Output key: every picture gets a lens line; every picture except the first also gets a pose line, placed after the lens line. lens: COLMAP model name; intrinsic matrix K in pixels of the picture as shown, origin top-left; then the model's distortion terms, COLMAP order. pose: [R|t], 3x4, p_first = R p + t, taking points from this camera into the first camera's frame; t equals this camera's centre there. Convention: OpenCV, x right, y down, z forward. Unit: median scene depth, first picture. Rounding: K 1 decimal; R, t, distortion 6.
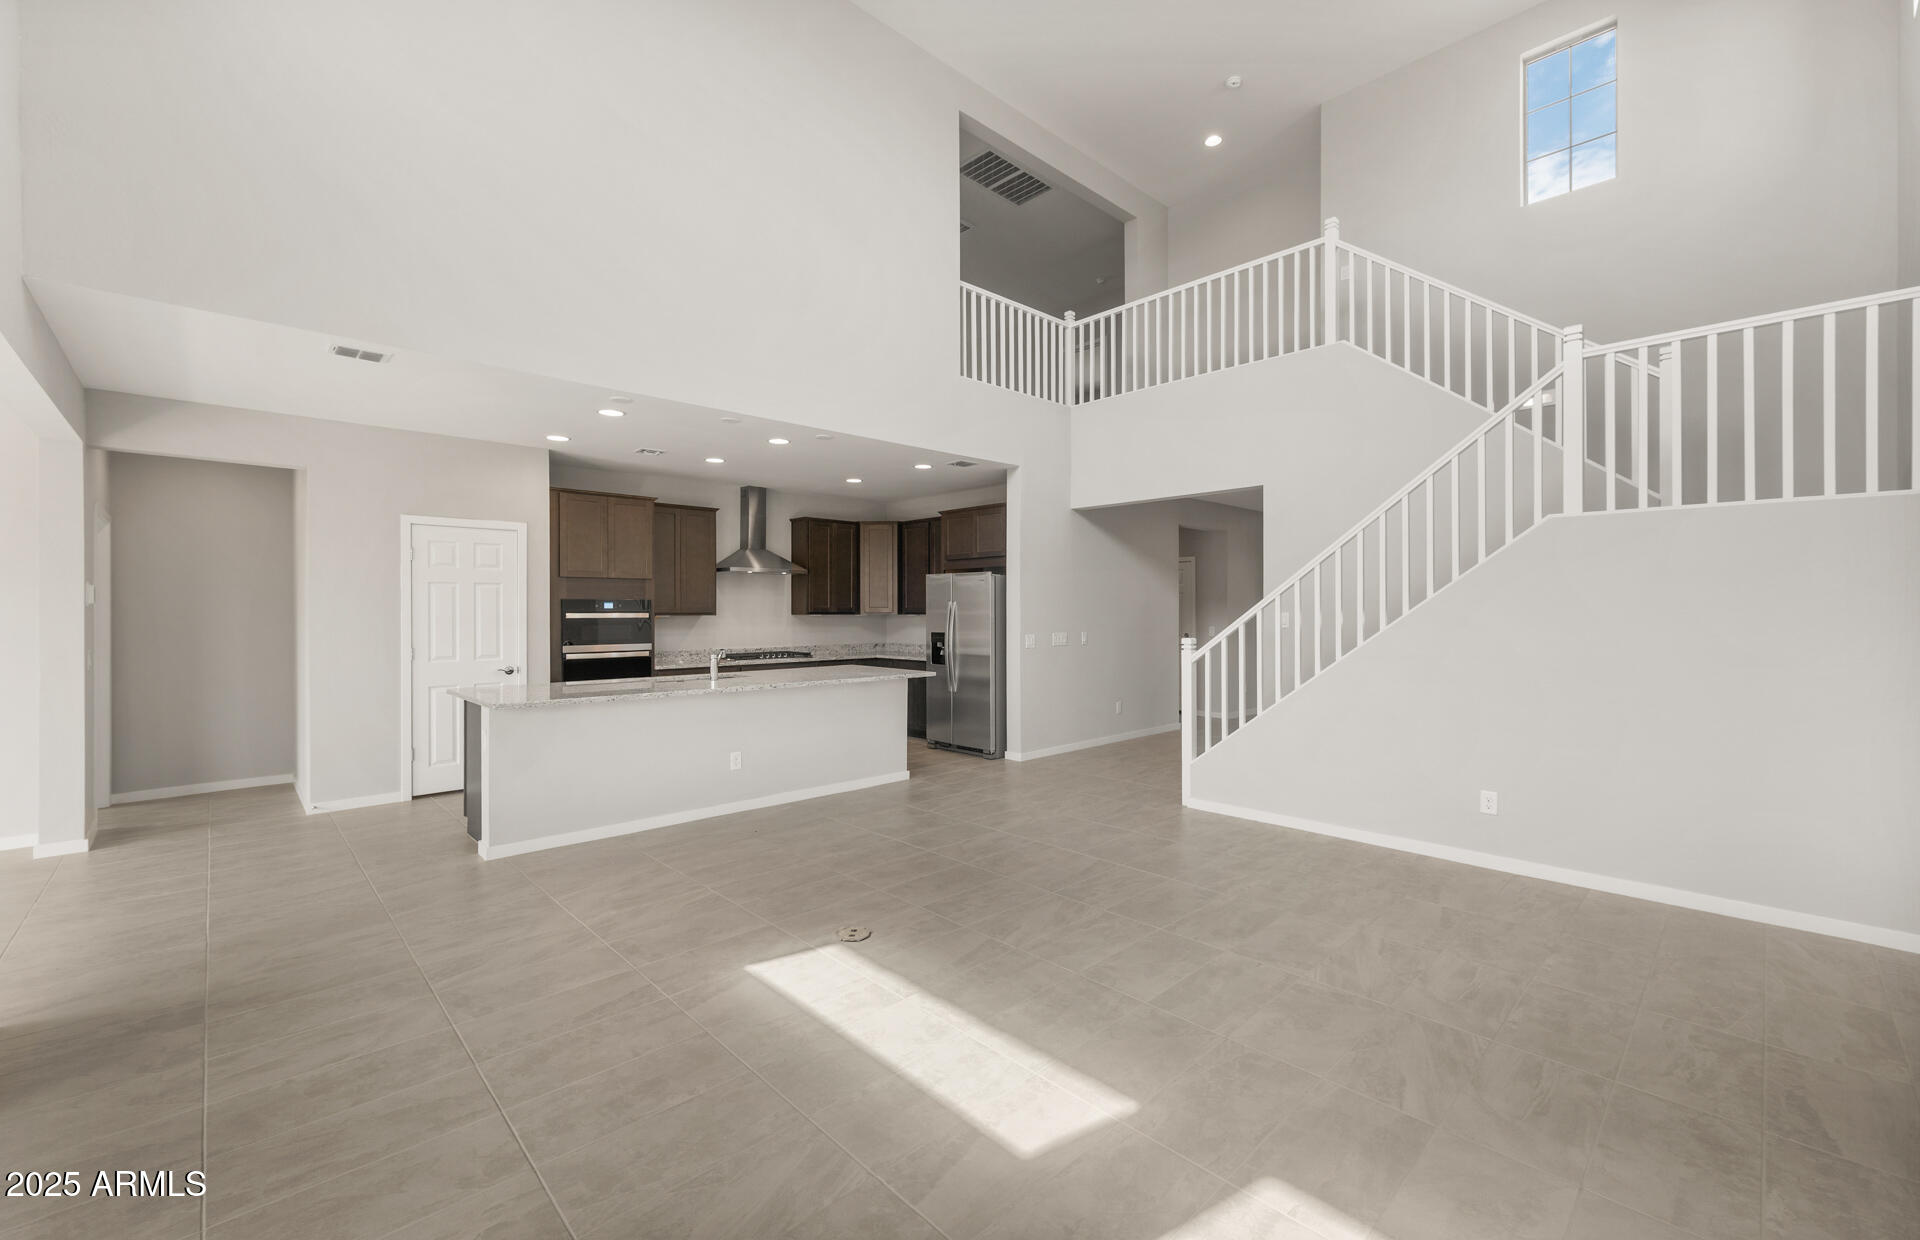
lens RADIAL K [[779.3, 0, 946.5], [0, 779.3, 610.0], [0, 0, 1]] dist [0.003365, -0.001339]
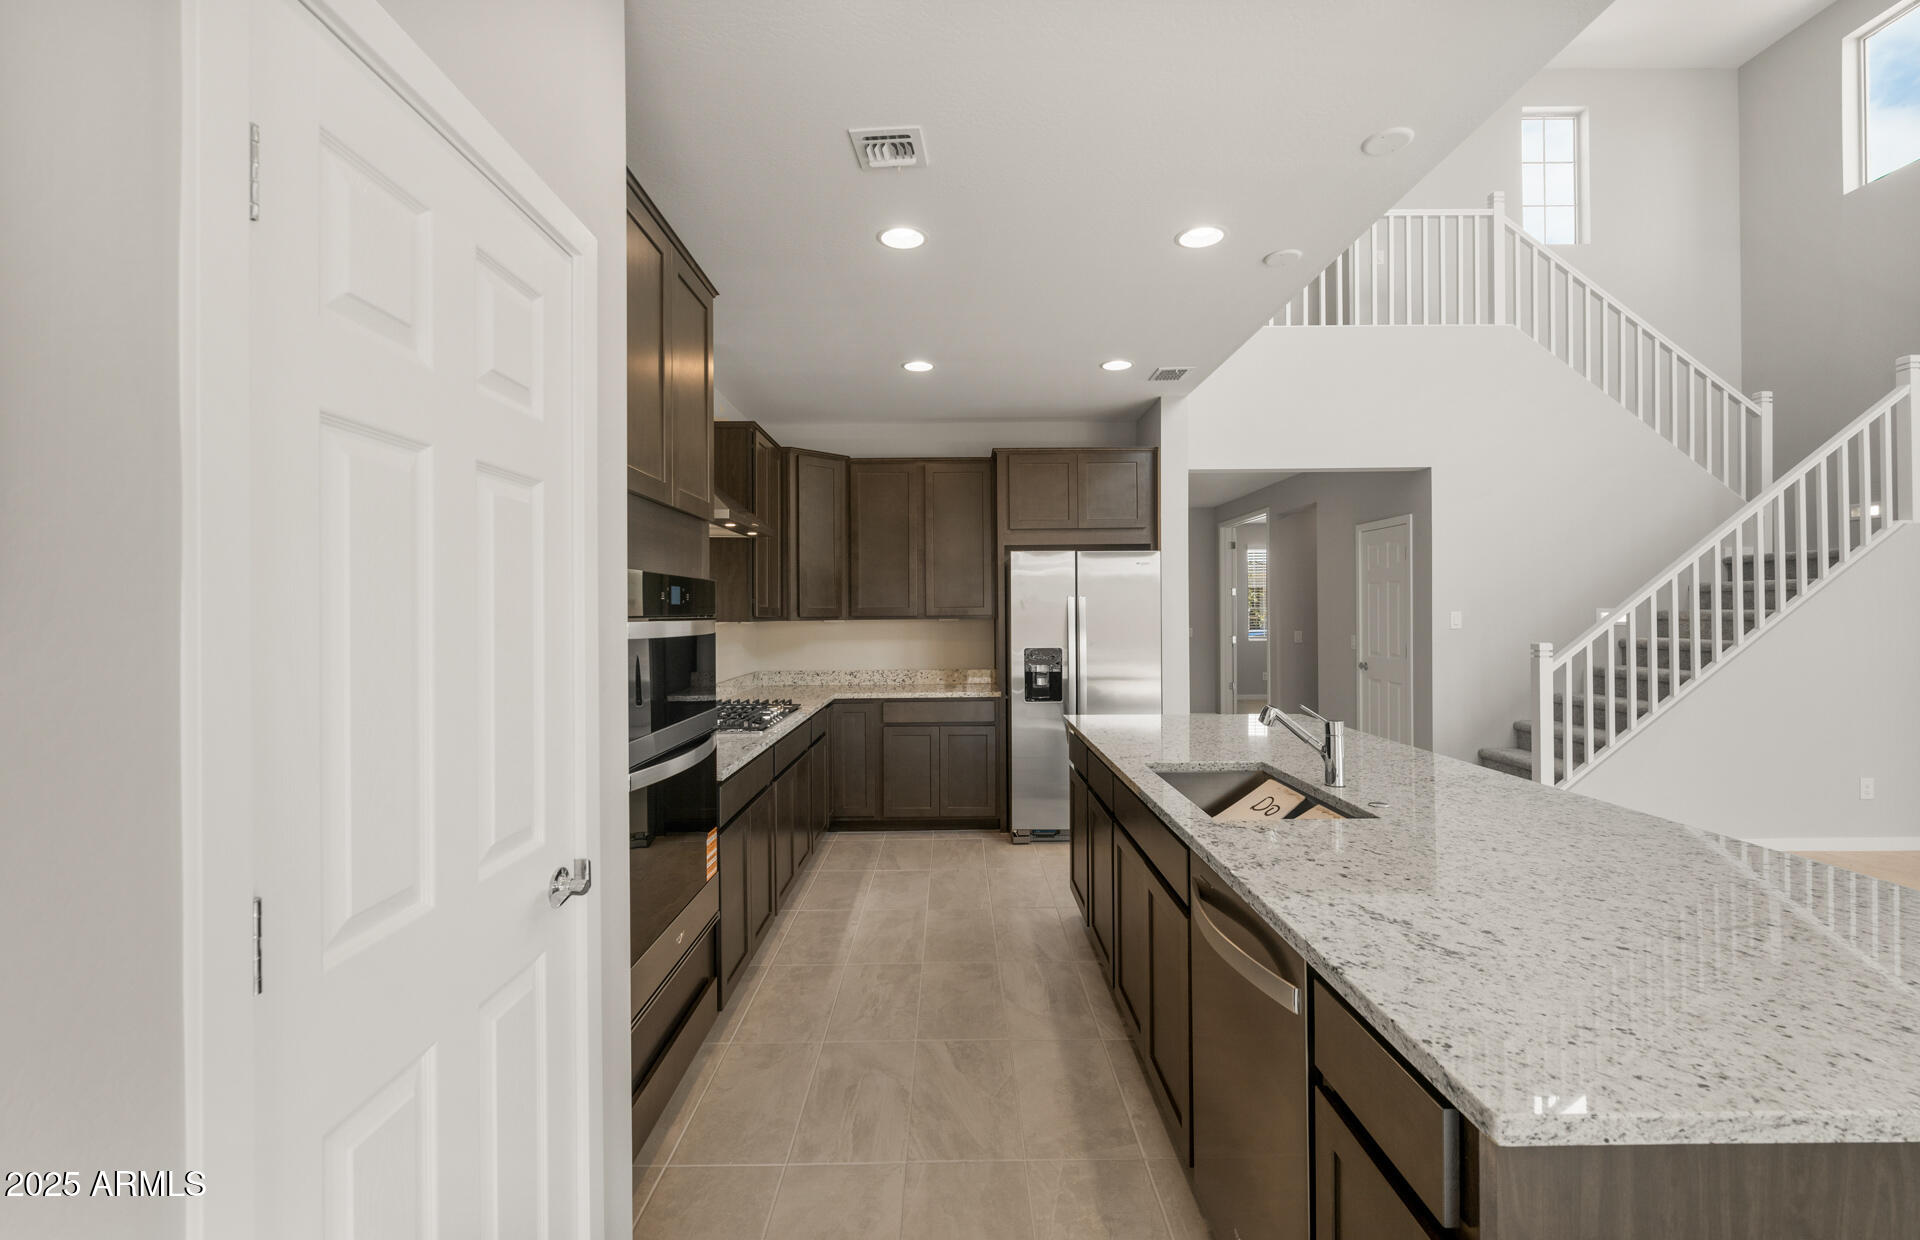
lens RADIAL K [[816.4, 0, 945.7], [0, 816.4, 611.9], [0, 0, 1]] dist [-0.003048, 0.000785]
pose [[0.690551, -0.004248, 0.723271, -0.568275], [0.006801, 0.999977, -0.000620, 0.000348], [-0.723252, 0.005347, 0.690564, 0.676199]]
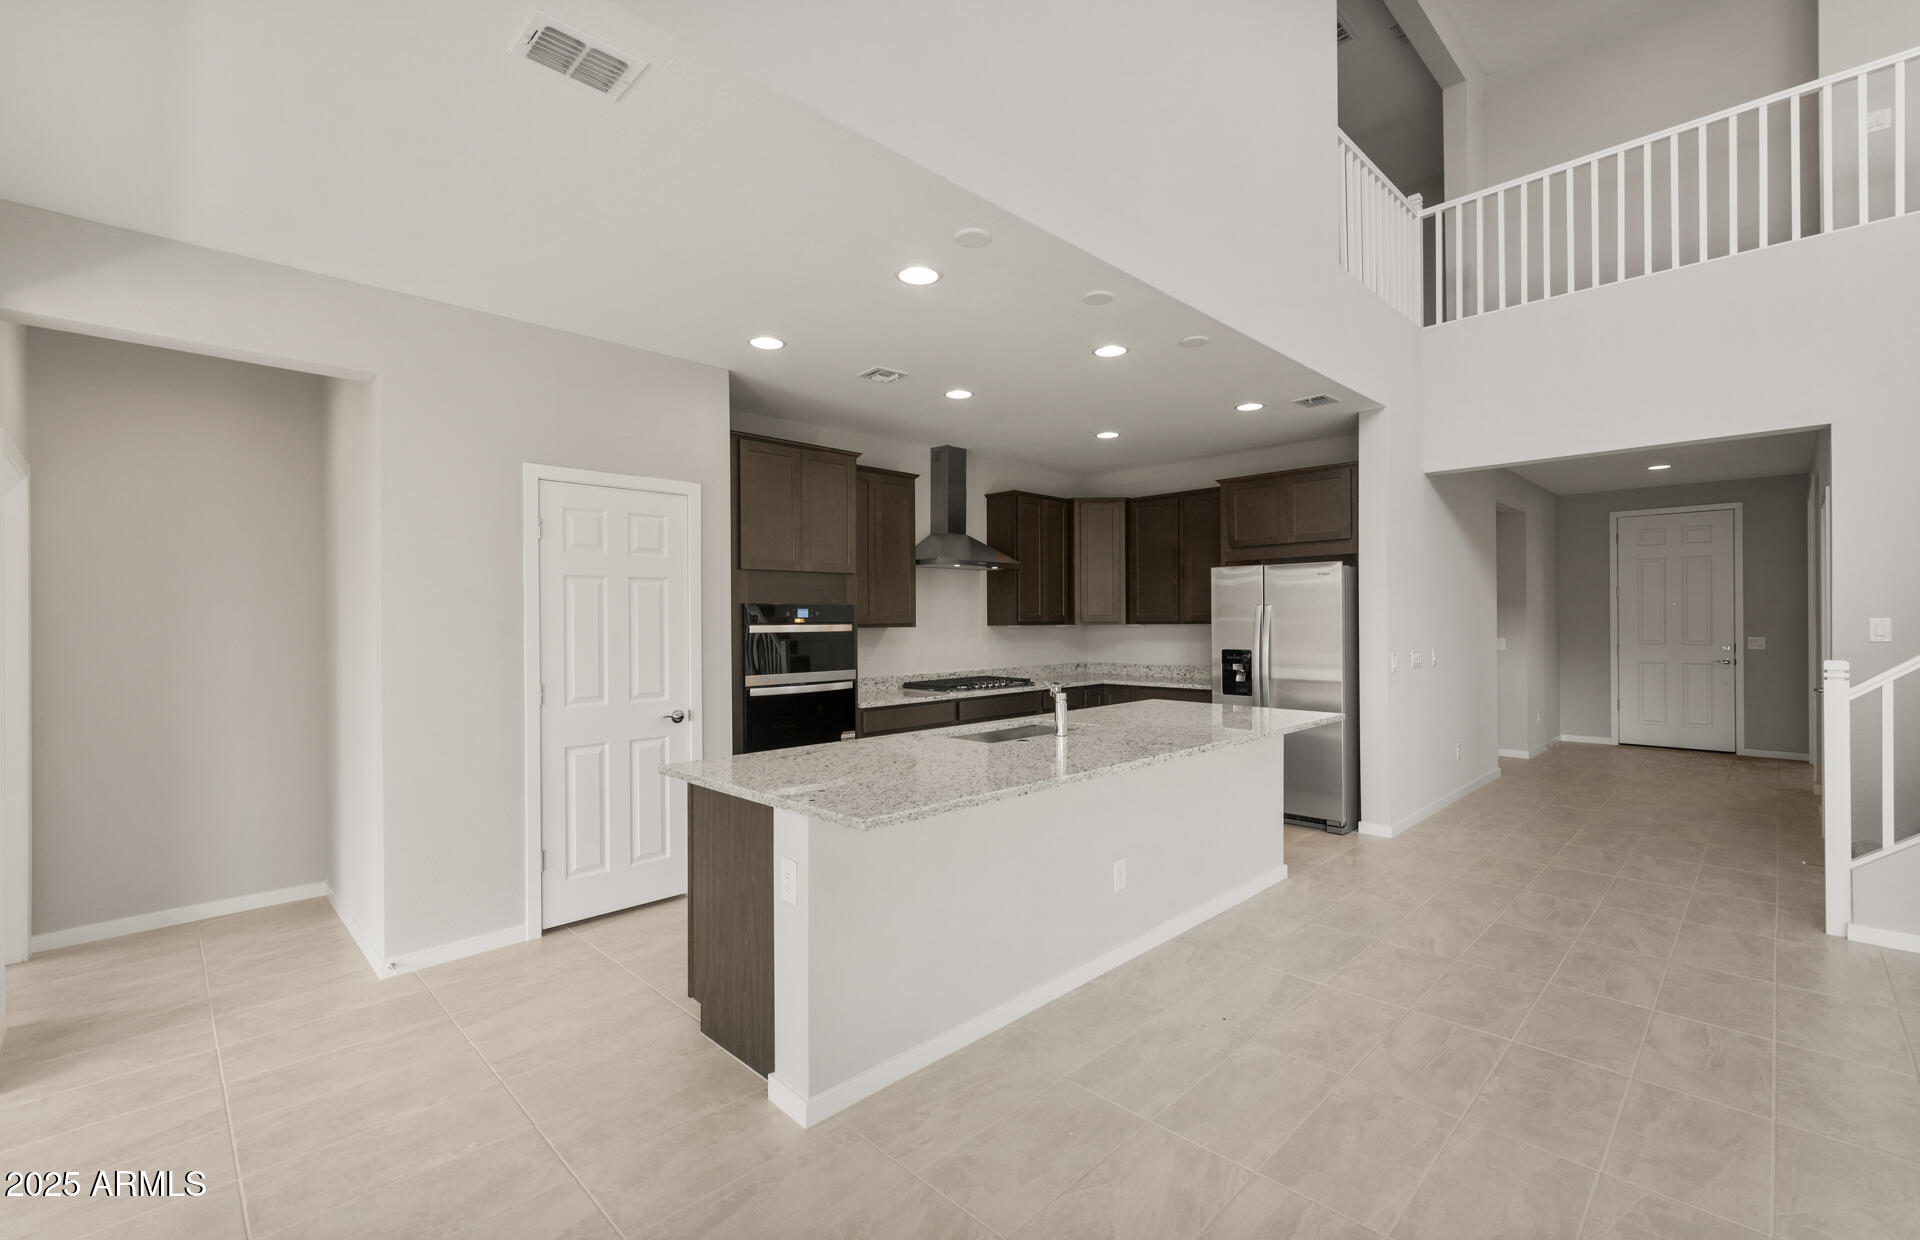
lens RADIAL K [[816.4, 0, 956.0], [0, 816.4, 614.6], [0, 0, 1]] dist [-0.003048, 0.000785]
pose [[0.999722, -0.004985, 0.023062, -0.307227], [0.005143, 0.999964, -0.006784, 0.000811], [-0.023028, 0.006901, 0.999711, 0.293364]]
